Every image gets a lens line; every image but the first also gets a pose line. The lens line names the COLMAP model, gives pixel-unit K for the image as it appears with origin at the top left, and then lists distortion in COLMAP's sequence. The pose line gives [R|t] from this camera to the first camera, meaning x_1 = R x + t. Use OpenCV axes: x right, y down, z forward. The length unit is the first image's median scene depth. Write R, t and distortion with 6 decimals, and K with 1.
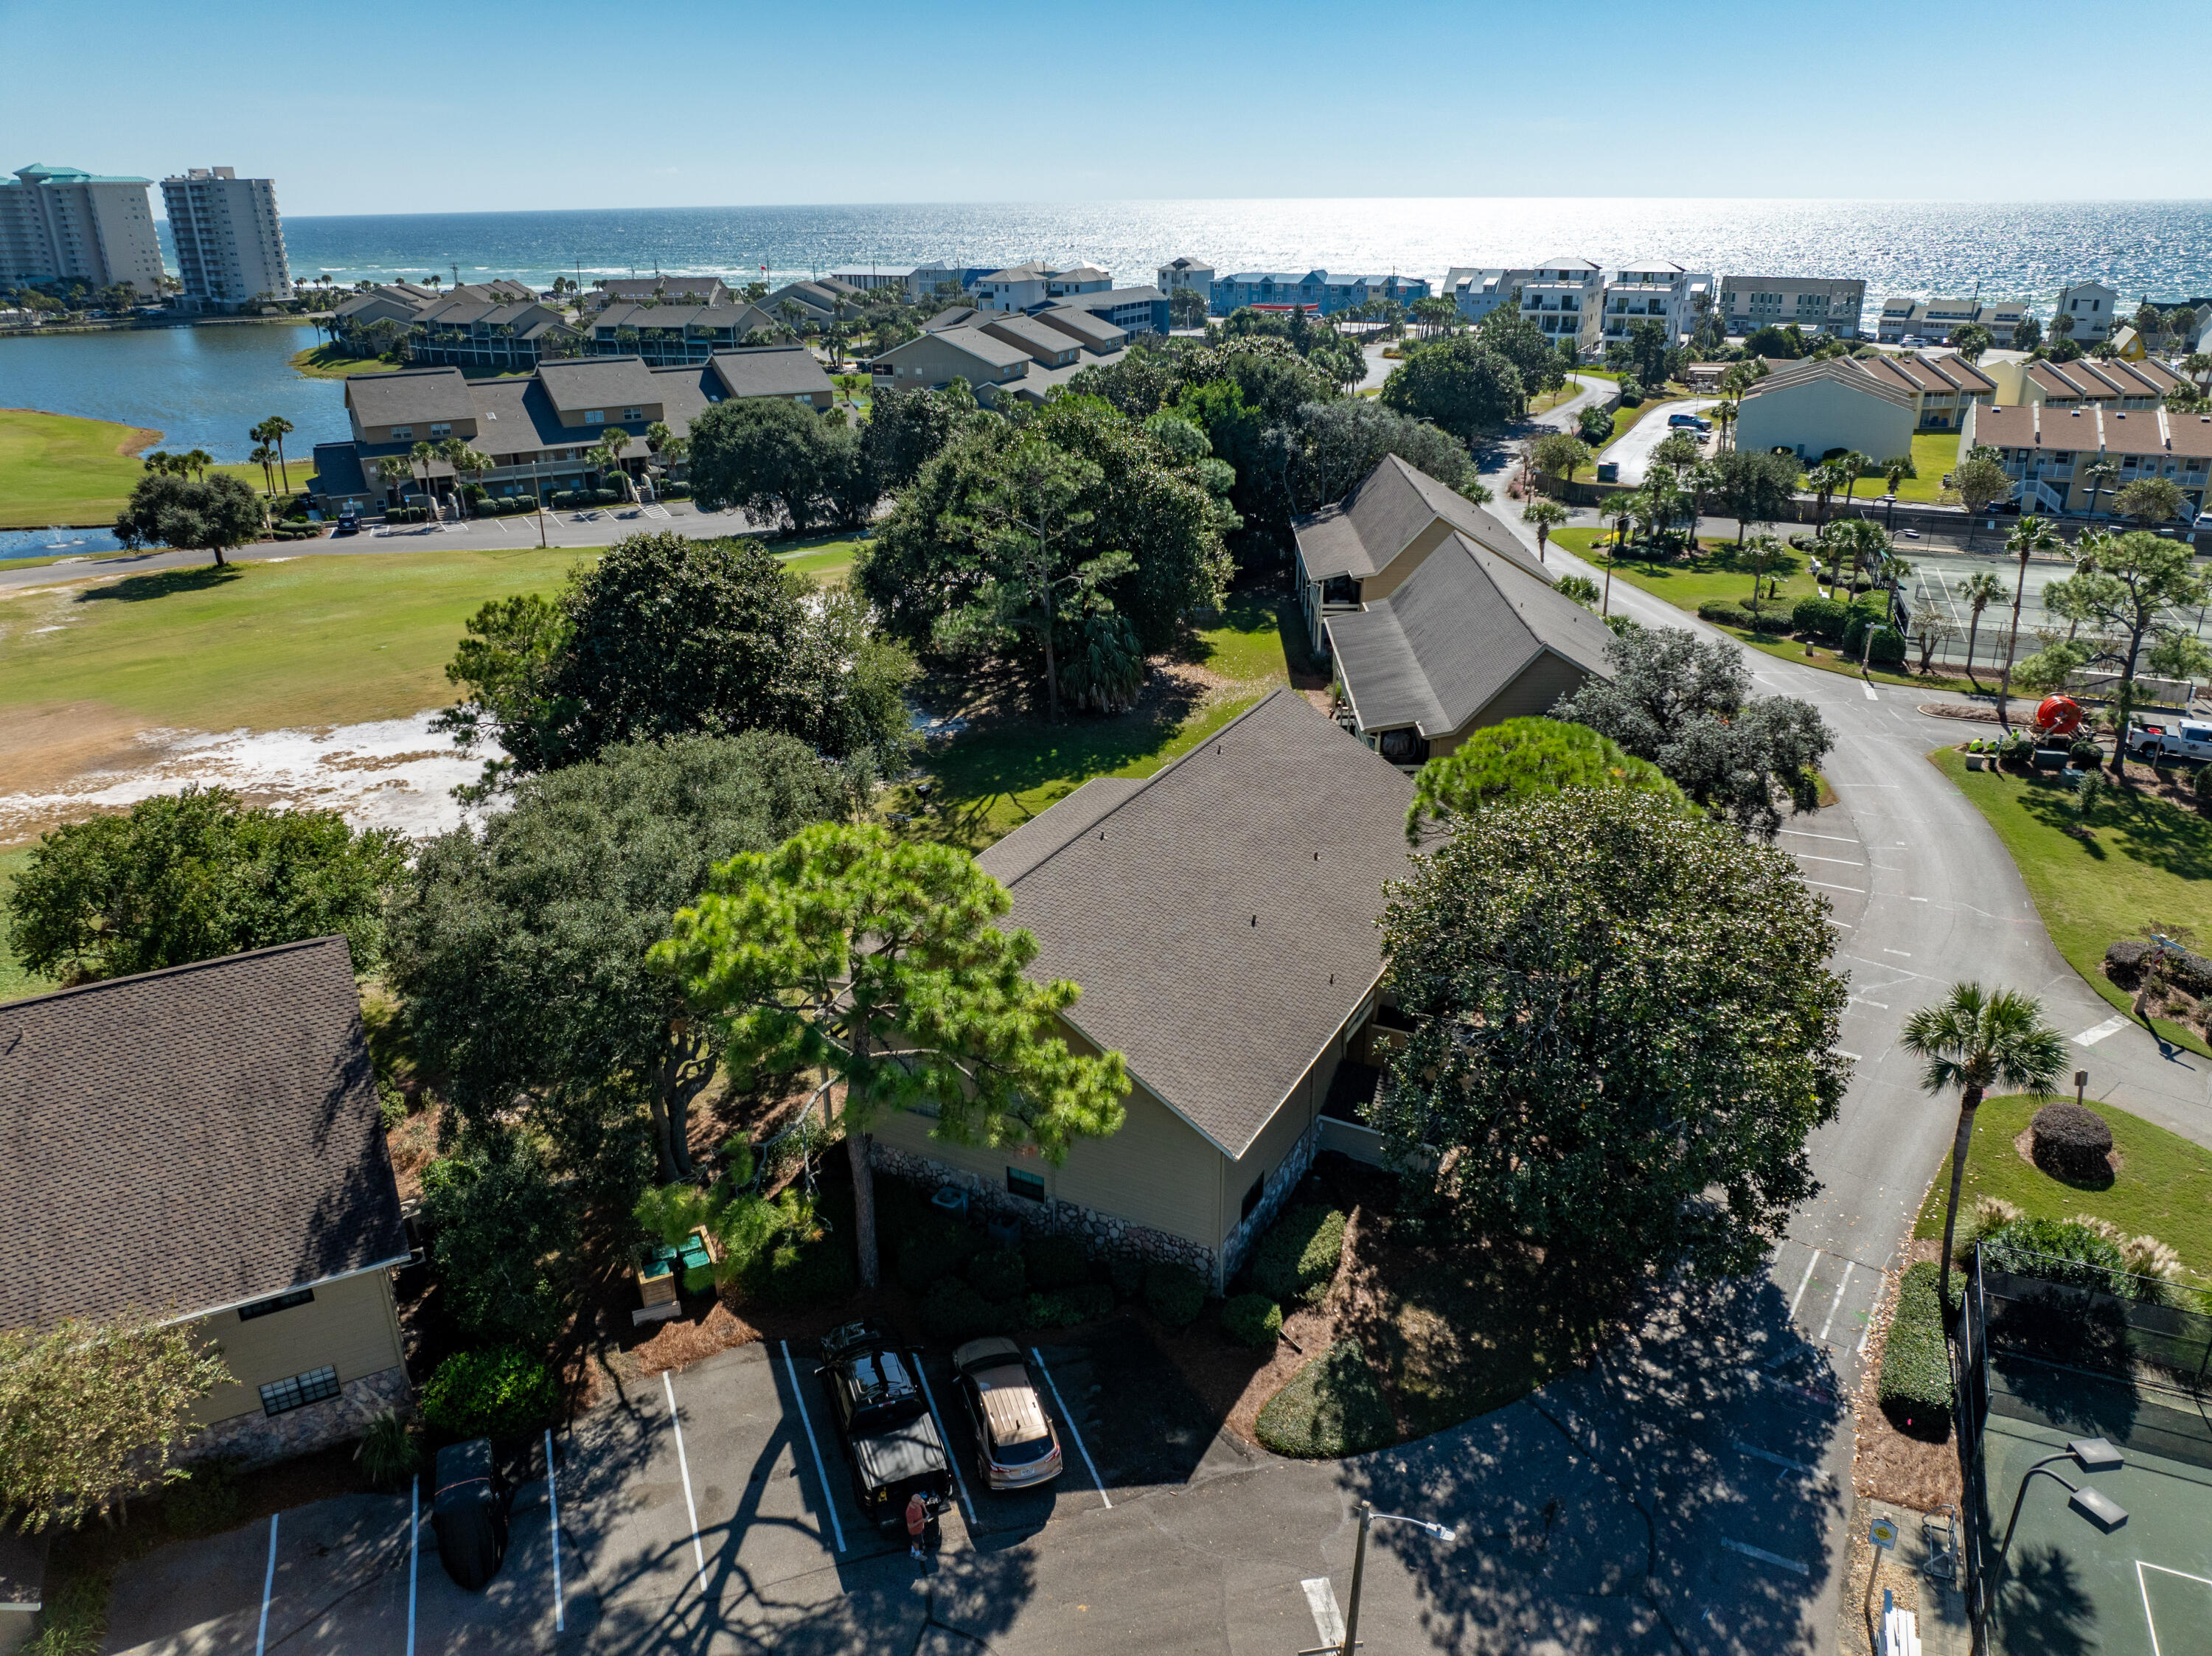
lens RADIAL K [[1558.4, 0, 1110.7], [0, 1558.4, 820.2], [0, 0, 1]] dist [-0.069985, 0.044642]
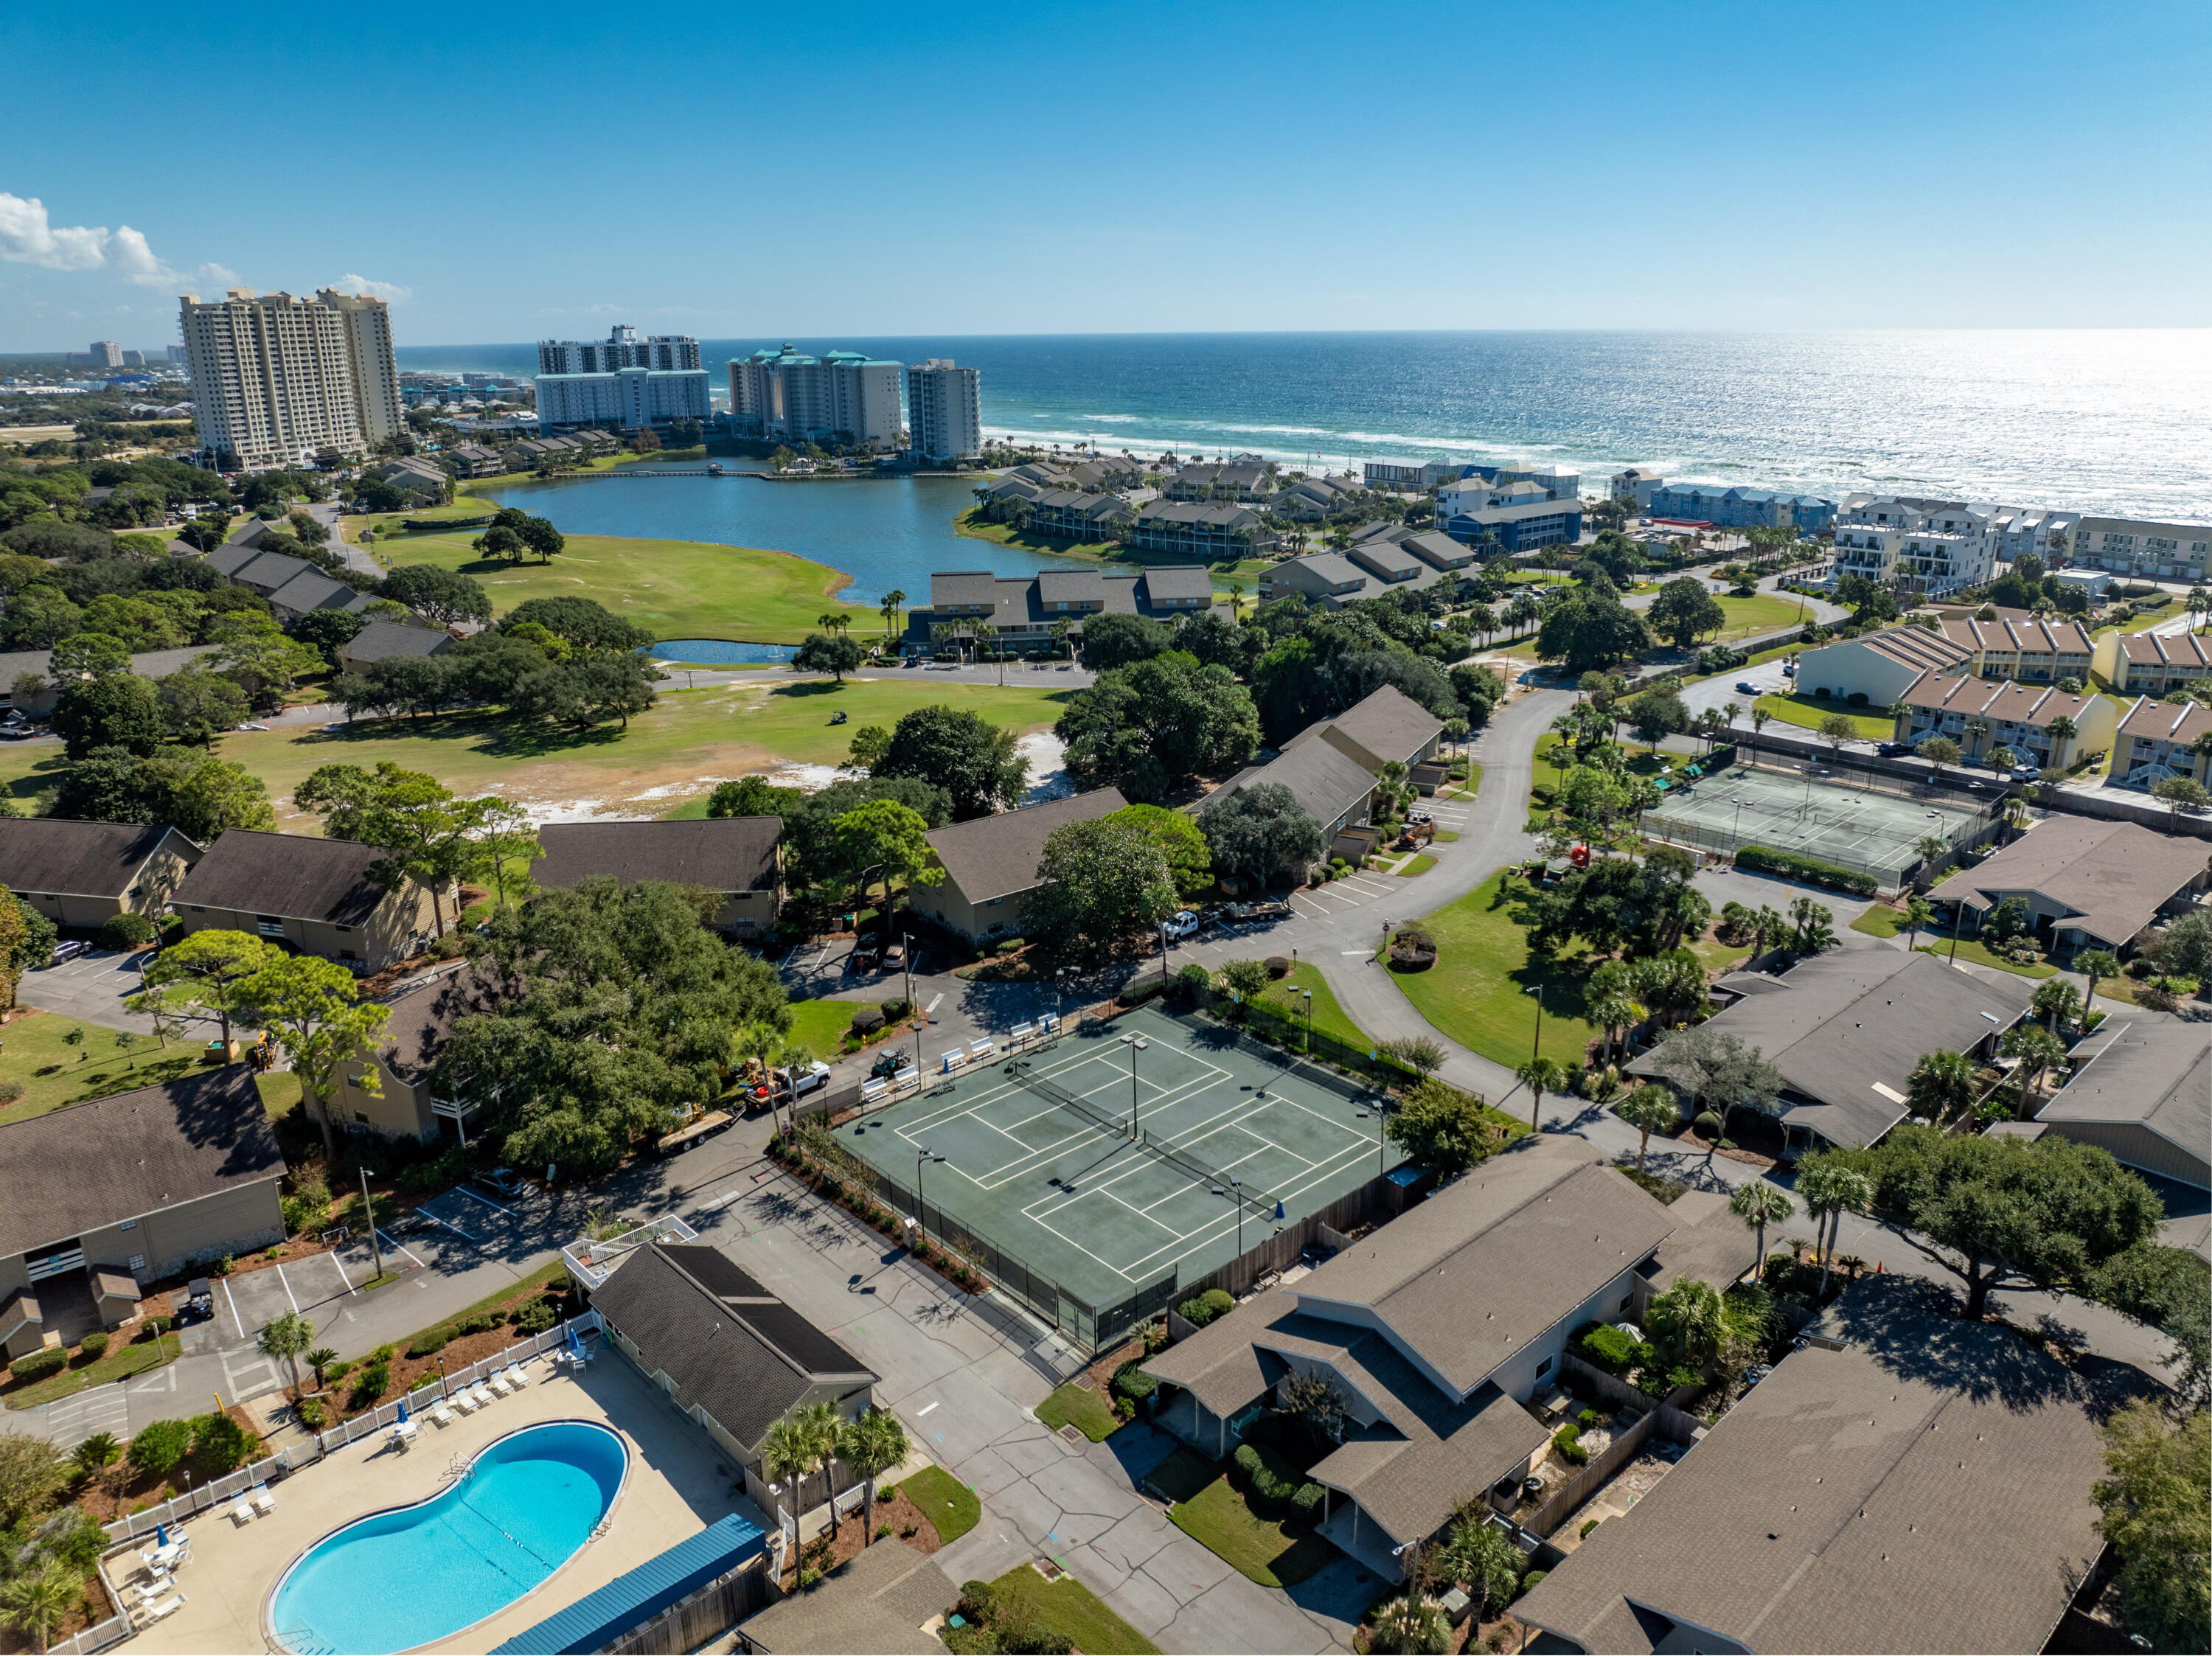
lens RADIAL K [[1549.3, 0, 1118.4], [0, 1549.3, 824.5], [0, 0, 1]] dist [-0.041669, -0.000414]
pose [[0.914533, 0.122241, -0.385599, 0.416039], [-0.148147, 0.988232, -0.038077, 0.028087], [0.376406, 0.091948, 0.921881, -0.526374]]
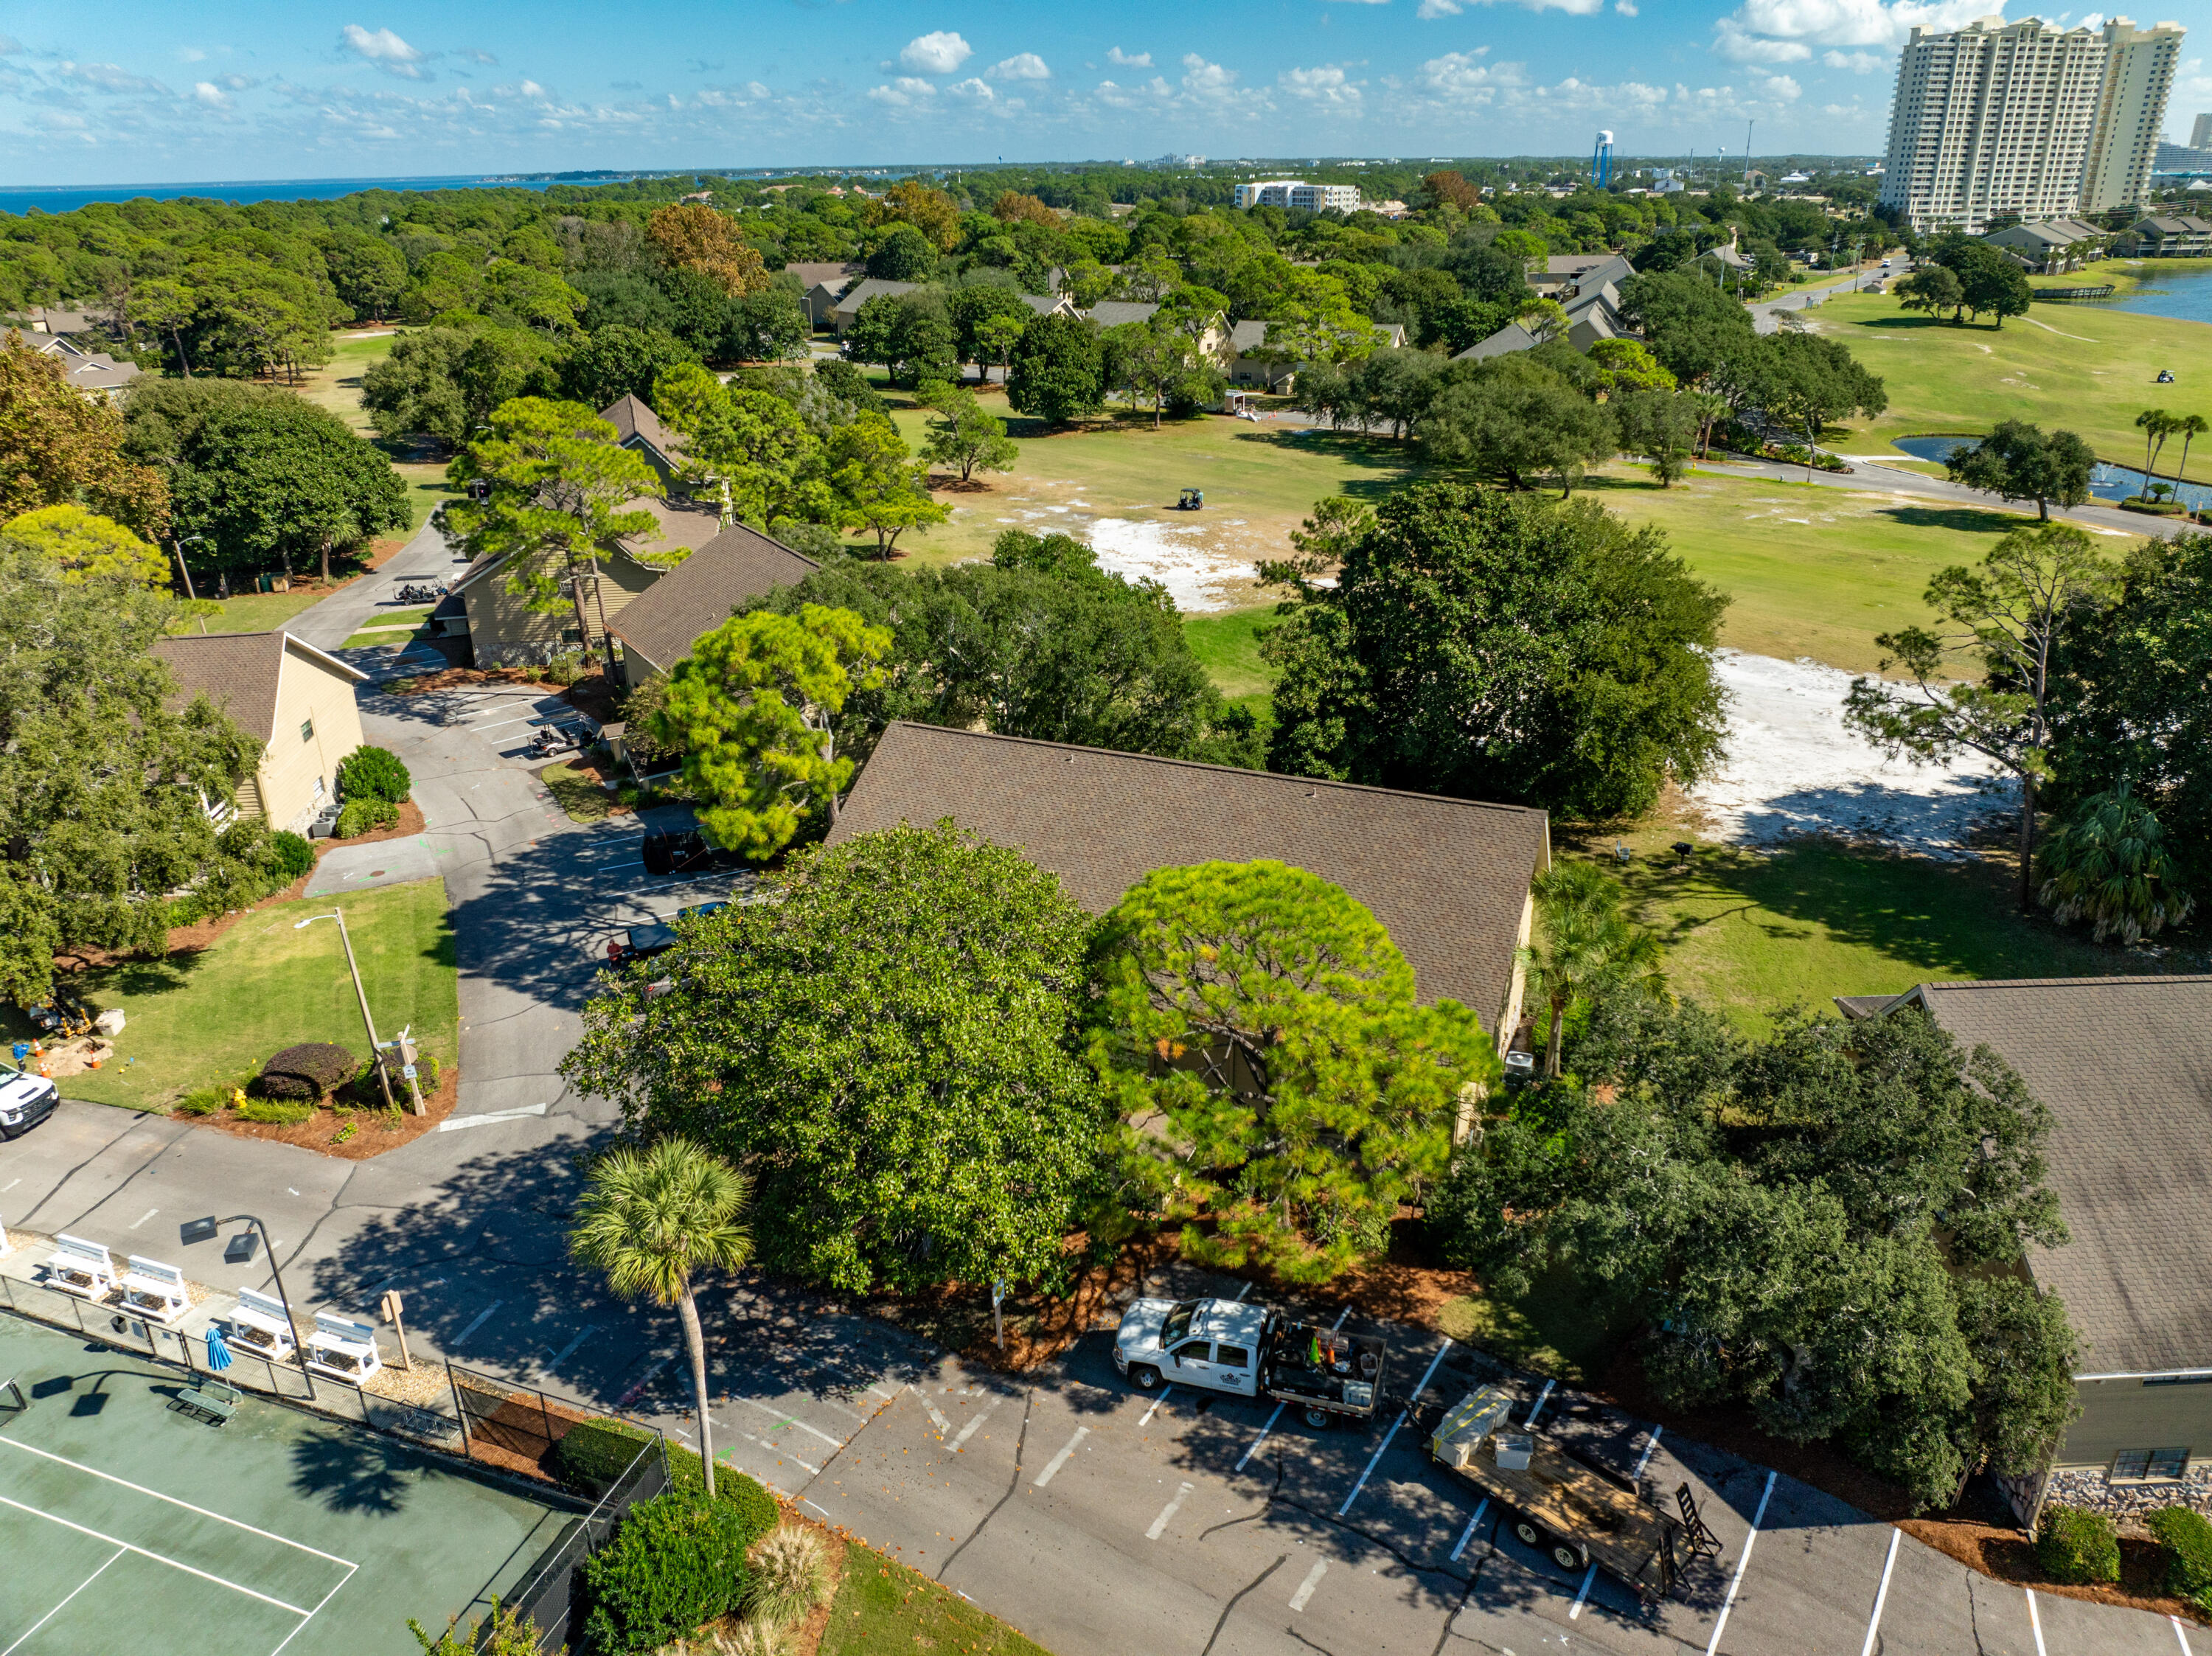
lens RADIAL K [[1550.5, 0, 1120.8], [0, 1550.5, 826.5], [0, 0, 1]] dist [-0.061780, 0.040925]
pose [[0.075428, 0.401981, -0.912536, 0.295936], [-0.359450, 0.864578, 0.351143, -0.100960], [0.930111, 0.301525, 0.209705, 0.226318]]
